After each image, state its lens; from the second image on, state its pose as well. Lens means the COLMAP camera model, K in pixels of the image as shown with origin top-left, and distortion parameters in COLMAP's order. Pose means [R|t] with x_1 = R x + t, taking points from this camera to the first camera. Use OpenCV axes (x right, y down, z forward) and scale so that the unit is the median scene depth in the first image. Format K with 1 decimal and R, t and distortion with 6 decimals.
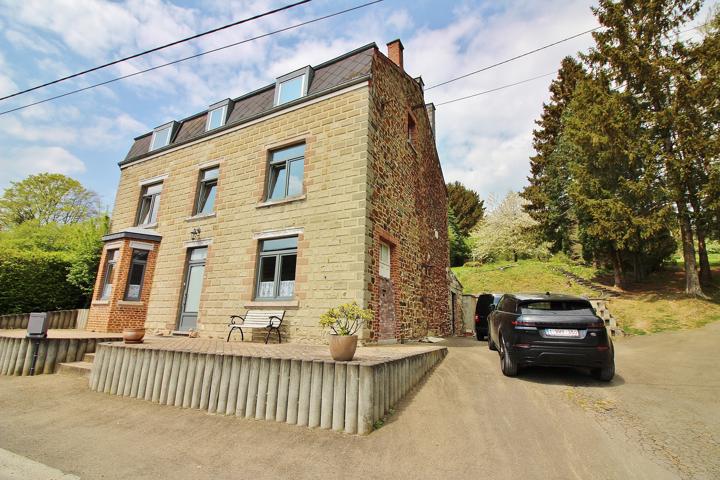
lens RADIAL K [[330.8, 0, 360.0], [0, 330.8, 240.0], [0, 0, 1]] dist [-0.003834, -0.000716]
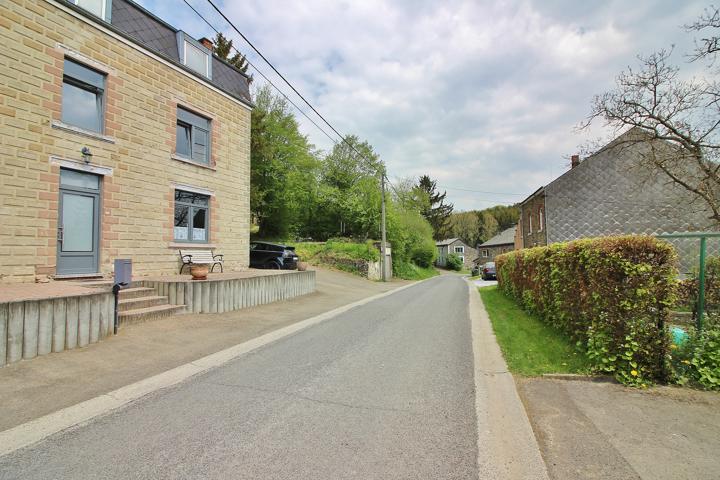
lens RADIAL K [[330.8, 0, 360.0], [0, 330.8, 240.0], [0, 0, 1]] dist [-0.003834, -0.000716]
pose [[-0.034895, 0.033115, 0.998842, -1.466861], [-0.229711, 0.972426, -0.040264, 0.069244], [-0.972633, -0.230850, -0.026326, 0.373255]]
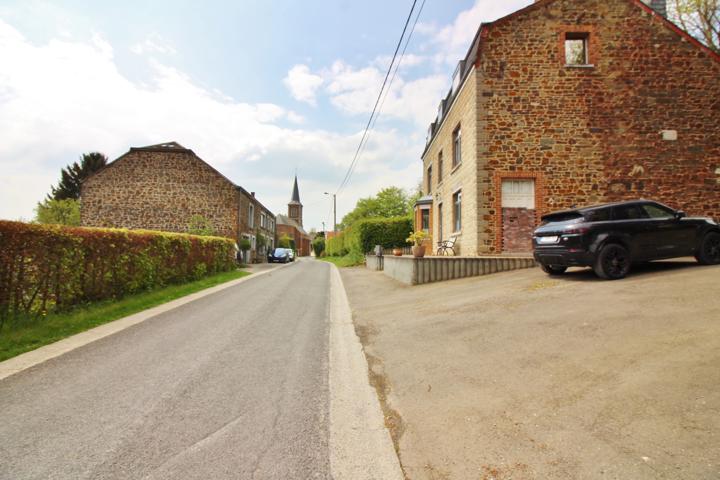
lens RADIAL K [[330.8, 0, 360.0], [0, 330.8, 240.0], [0, 0, 1]] dist [-0.003834, -0.000716]
pose [[0.440278, -0.060086, -0.895849, 0.870478], [0.223812, 0.973607, 0.044694, 0.038651], [0.869519, -0.220180, 0.442105, -0.123841]]
